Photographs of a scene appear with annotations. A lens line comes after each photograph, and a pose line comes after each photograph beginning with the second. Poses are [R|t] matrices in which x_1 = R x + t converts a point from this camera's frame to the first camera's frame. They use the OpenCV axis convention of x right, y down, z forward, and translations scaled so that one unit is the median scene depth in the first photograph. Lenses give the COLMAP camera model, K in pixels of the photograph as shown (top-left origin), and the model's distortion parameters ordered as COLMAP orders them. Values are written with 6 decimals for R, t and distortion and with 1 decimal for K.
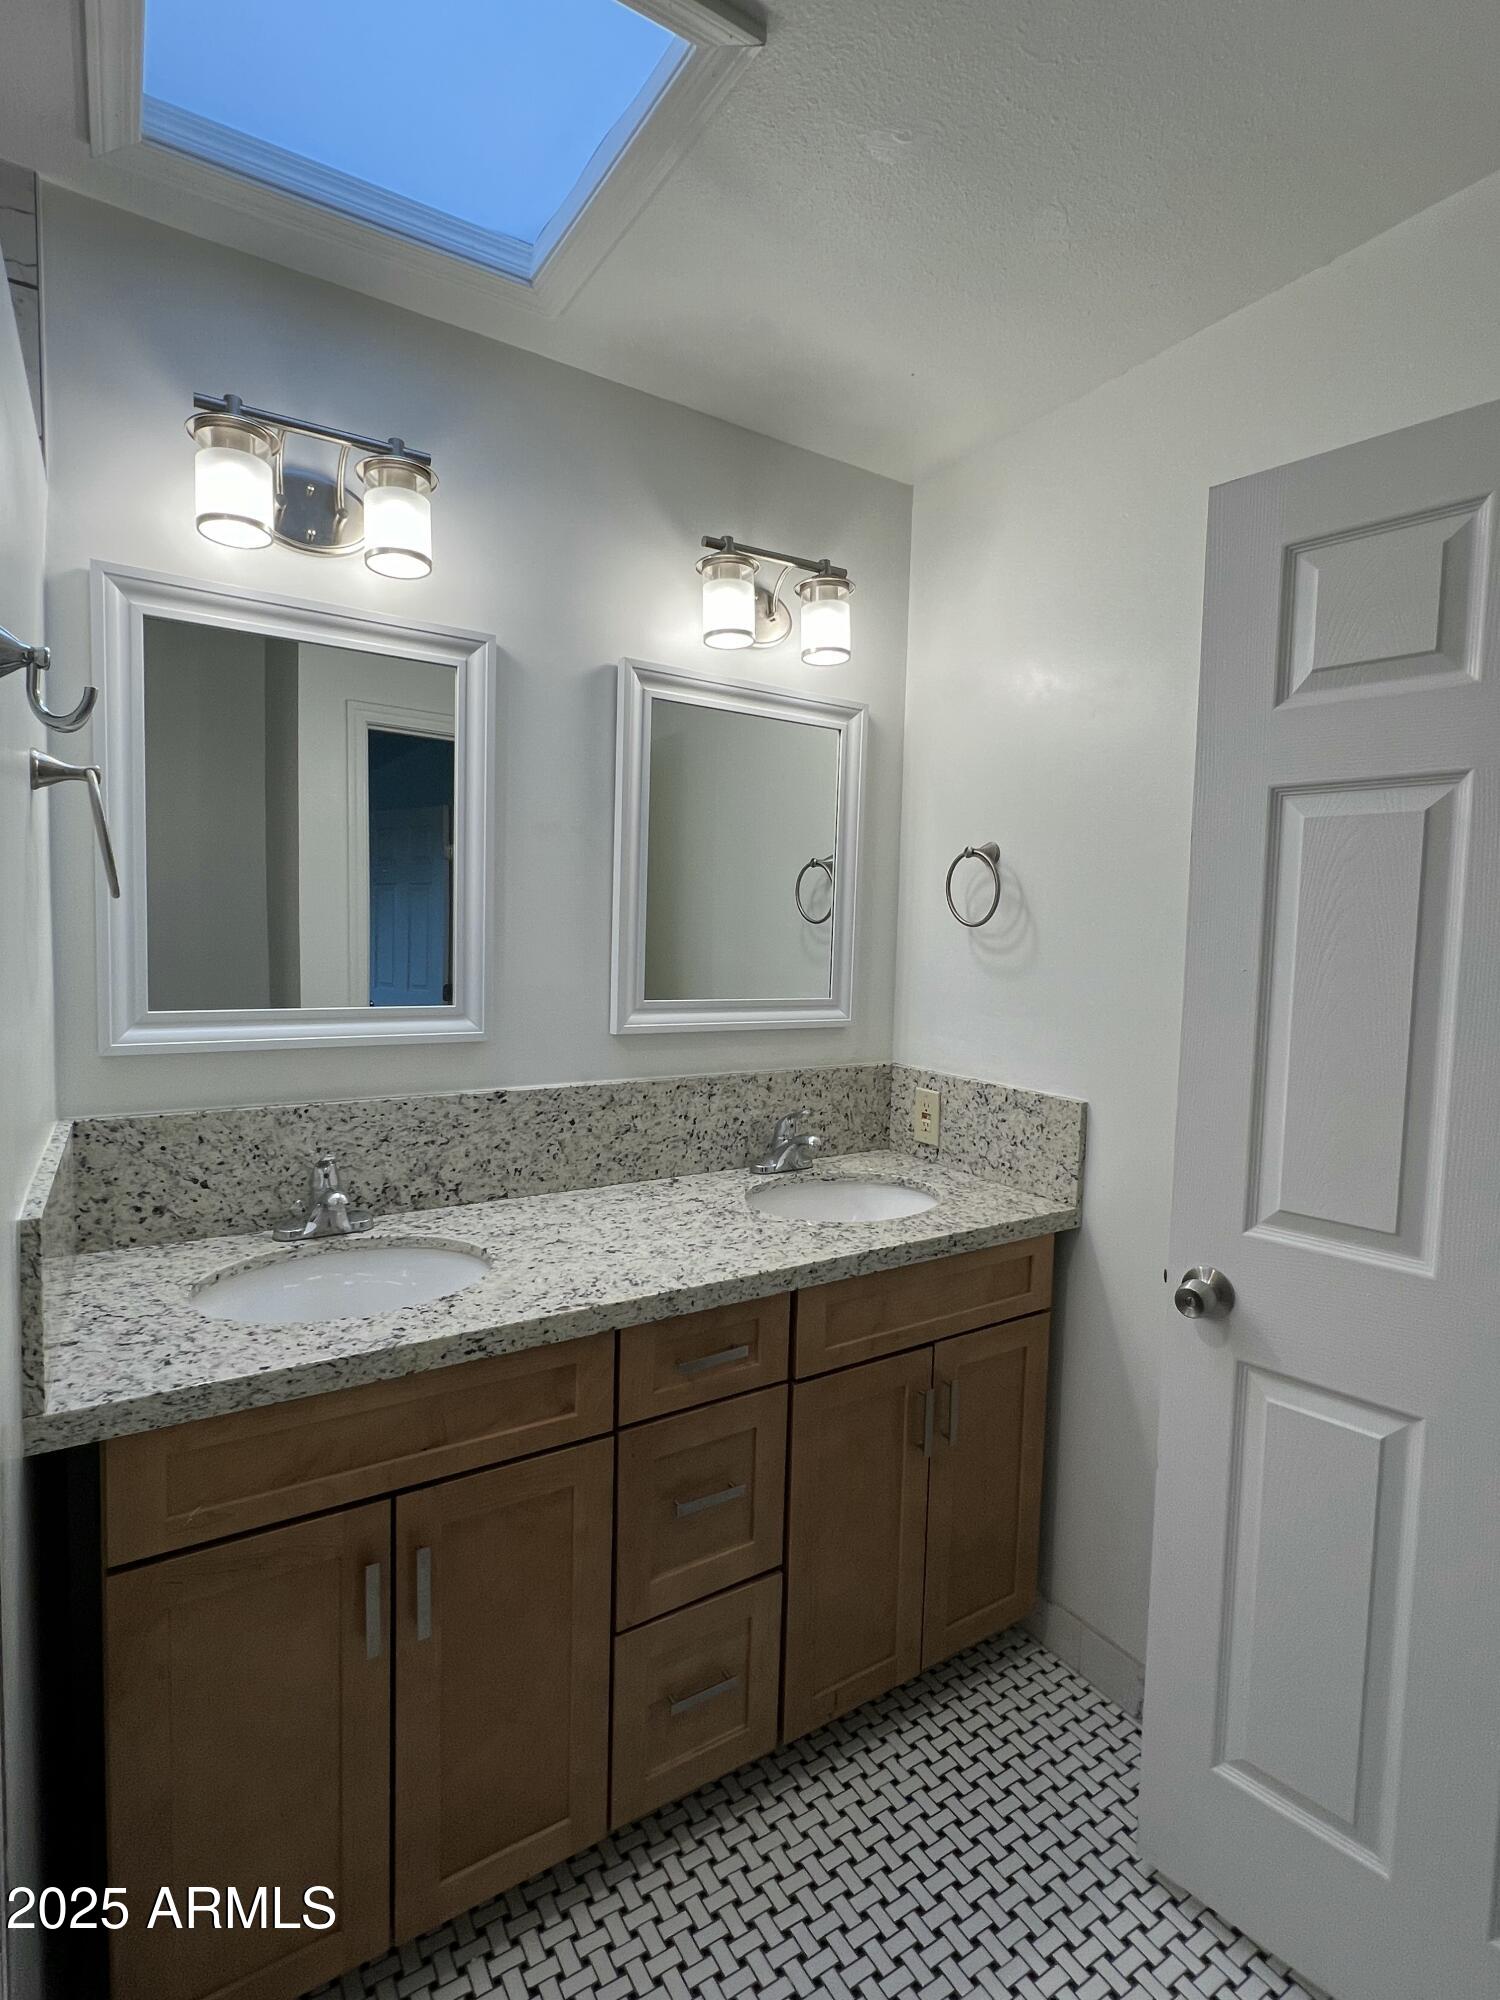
lens RADIAL K [[983.6, 0, 743.2], [0, 983.6, 998.5], [0, 0, 1]] dist [0.001292, 0.000982]
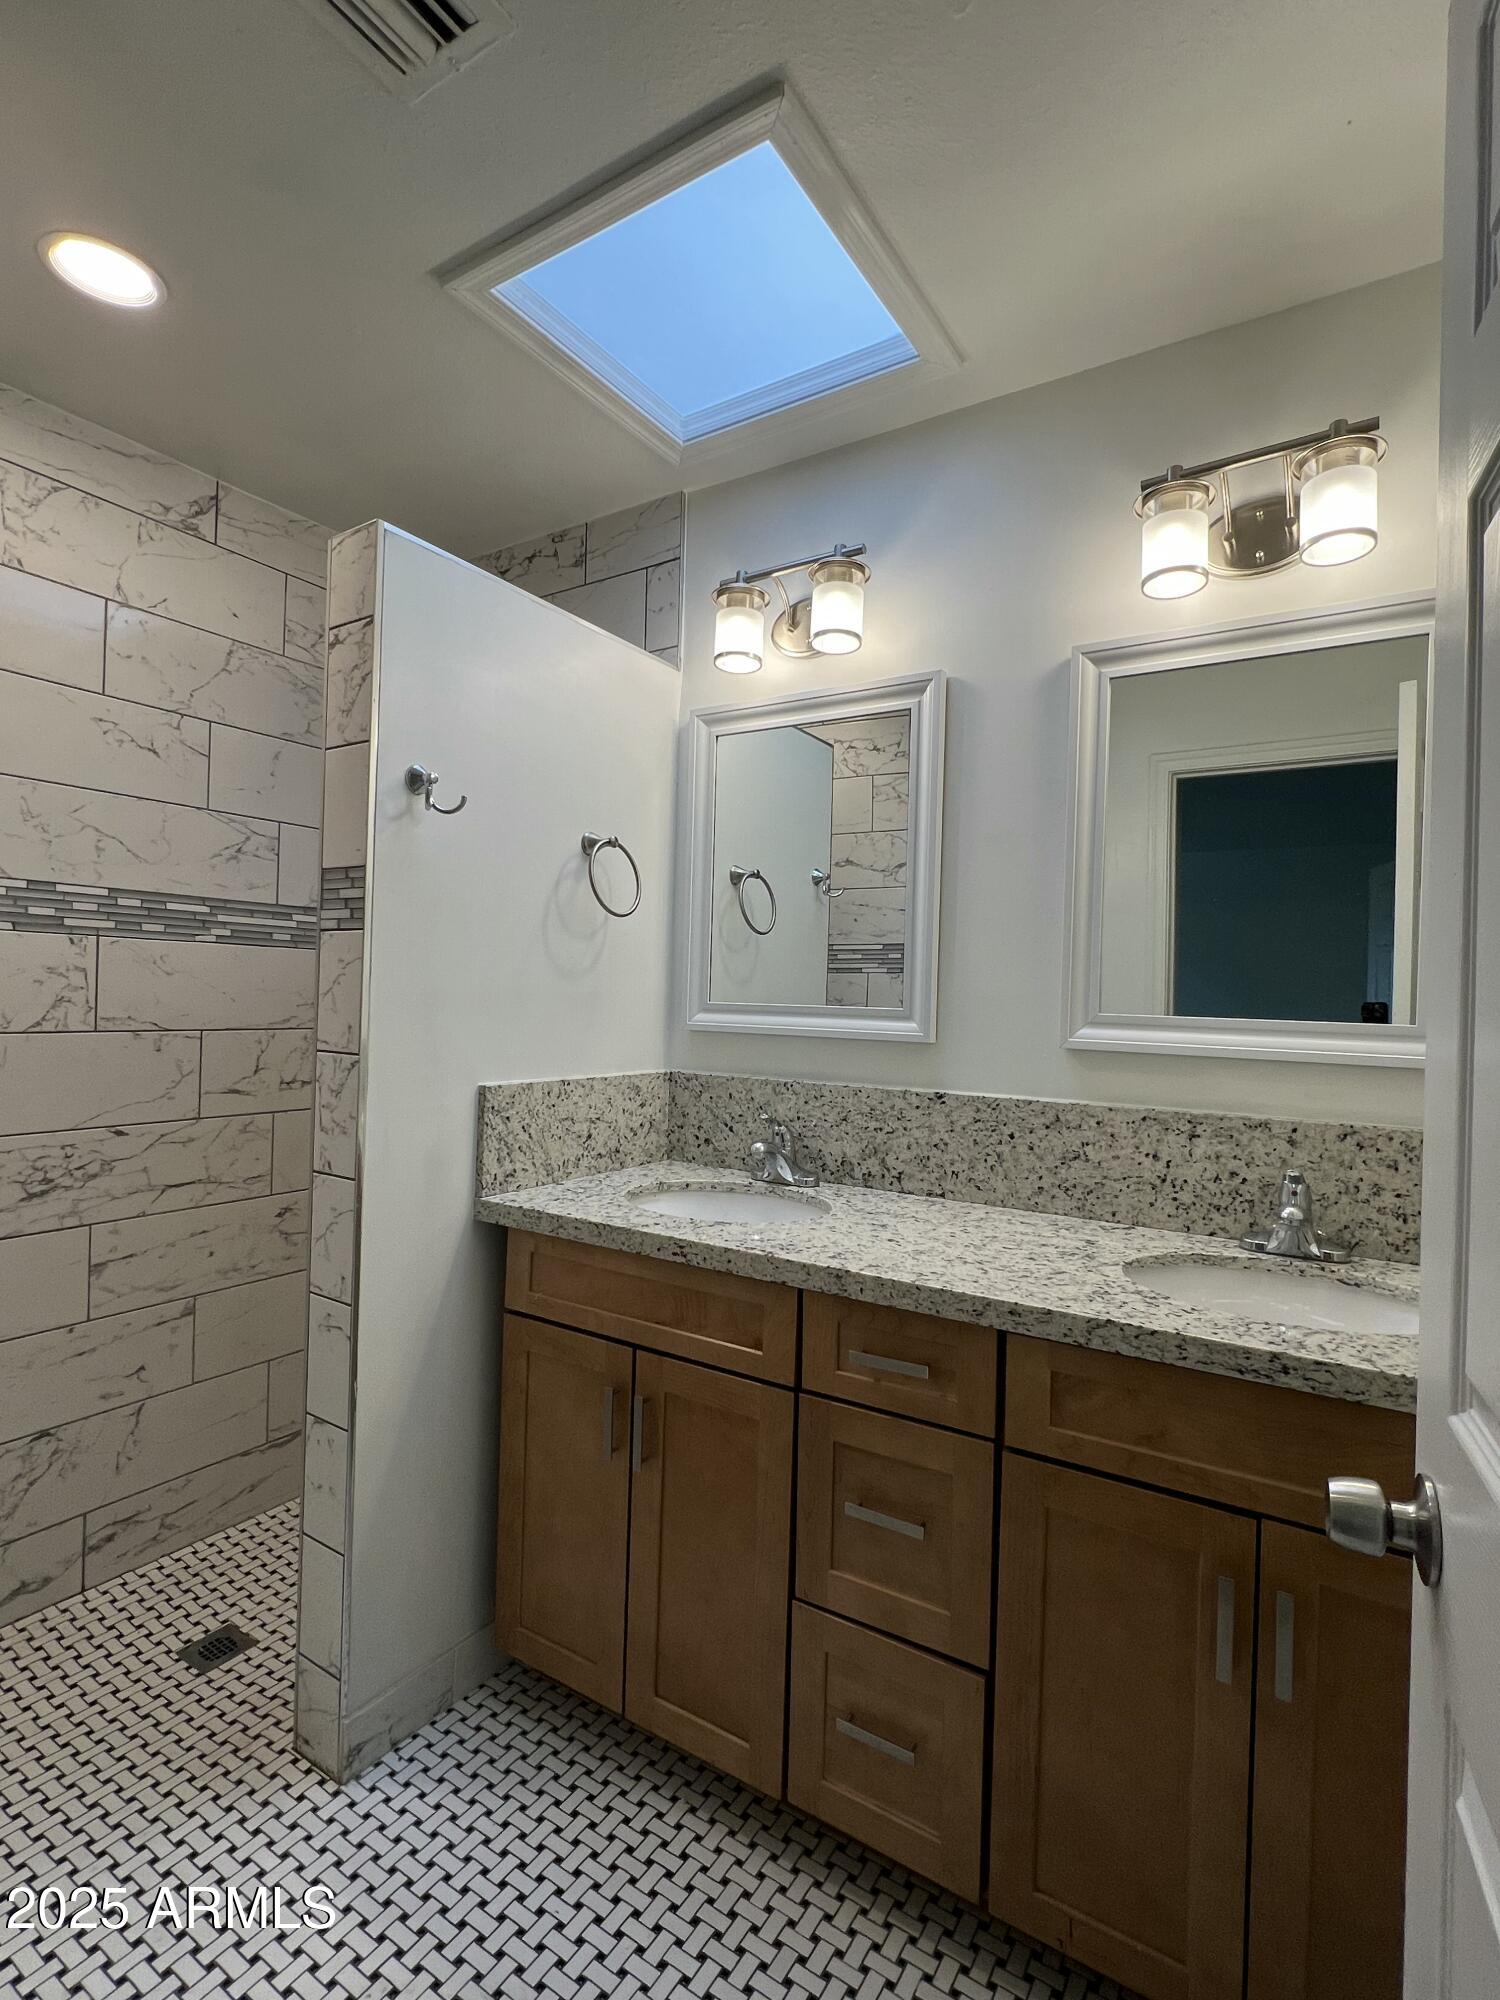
lens RADIAL K [[983.6, 0, 748.6], [0, 983.6, 995.9], [0, 0, 1]] dist [0.001292, 0.000982]
pose [[0.426475, -0.012611, -0.904412, 0.656713], [-0.081999, 0.995246, -0.052544, 0.068149], [0.900775, 0.096570, 0.423413, 0.388014]]
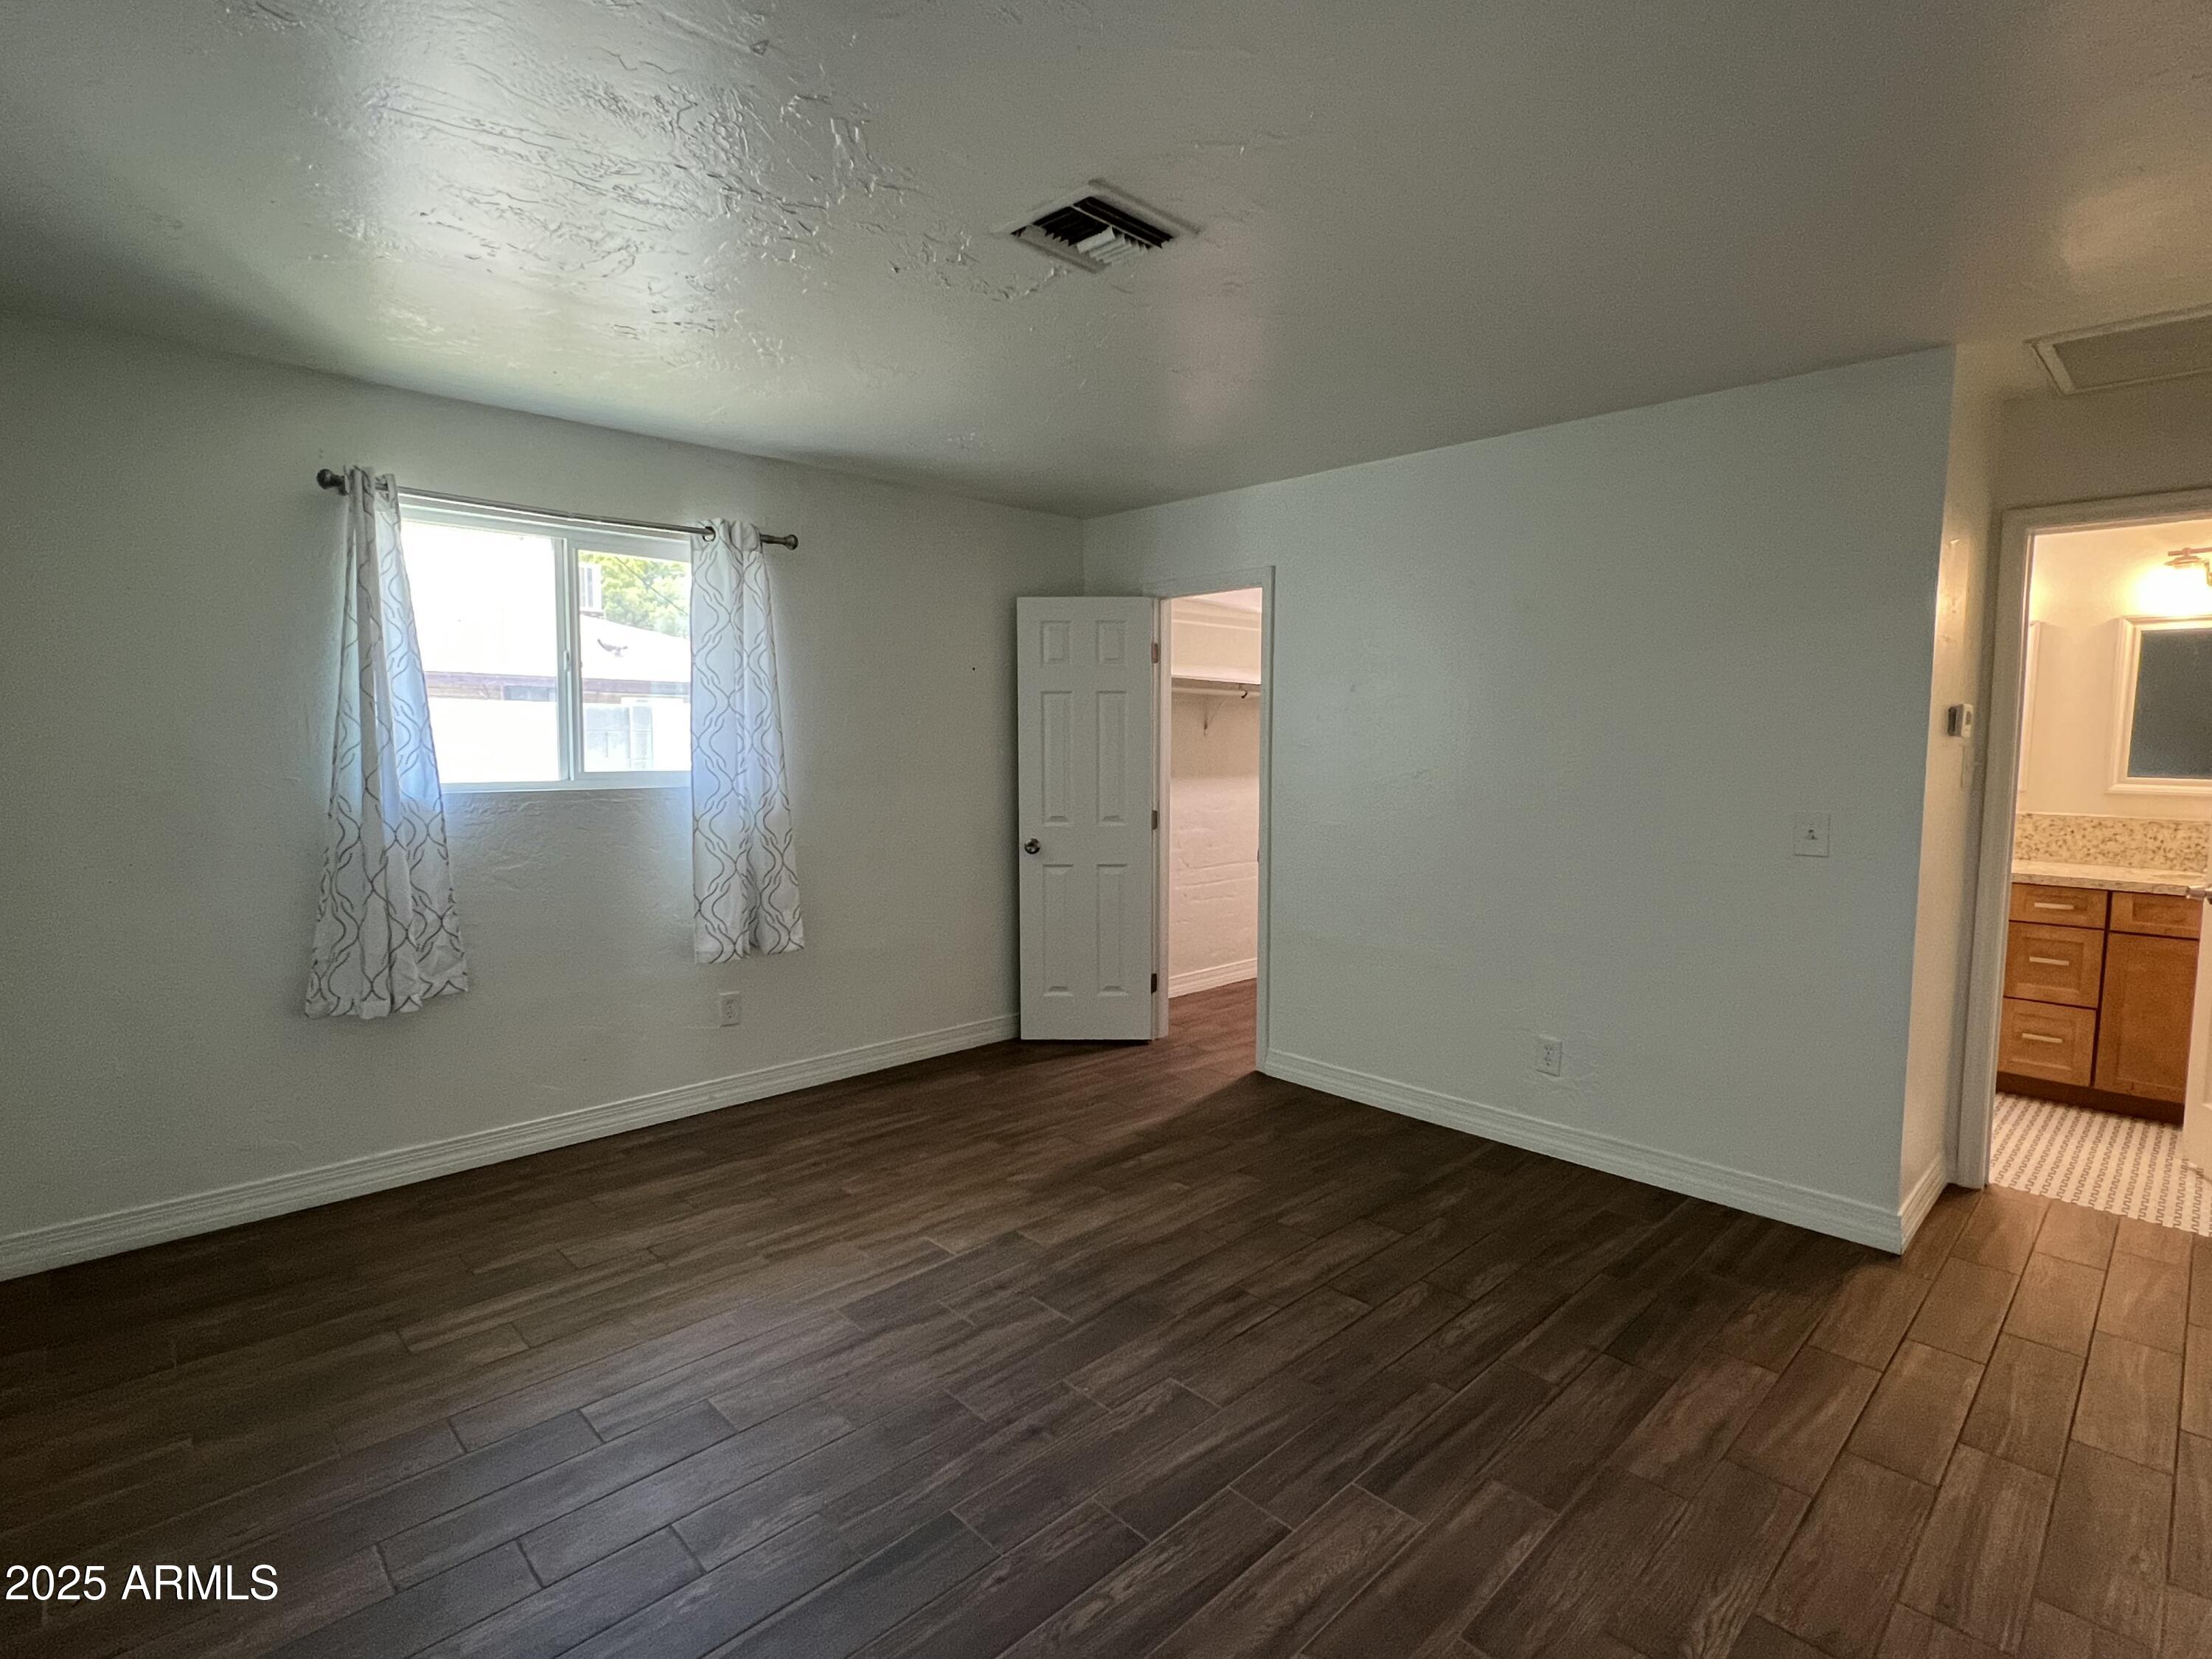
lens RADIAL K [[1087.9, 0, 1112.6], [0, 1087.9, 821.3], [0, 0, 1]] dist [0.001292, 0.000982]
pose [[0.208287, 0.055541, -0.976490, 1.935832], [-0.076839, 0.996230, 0.040274, 0.188749], [0.975045, 0.066644, 0.211769, -1.763545]]
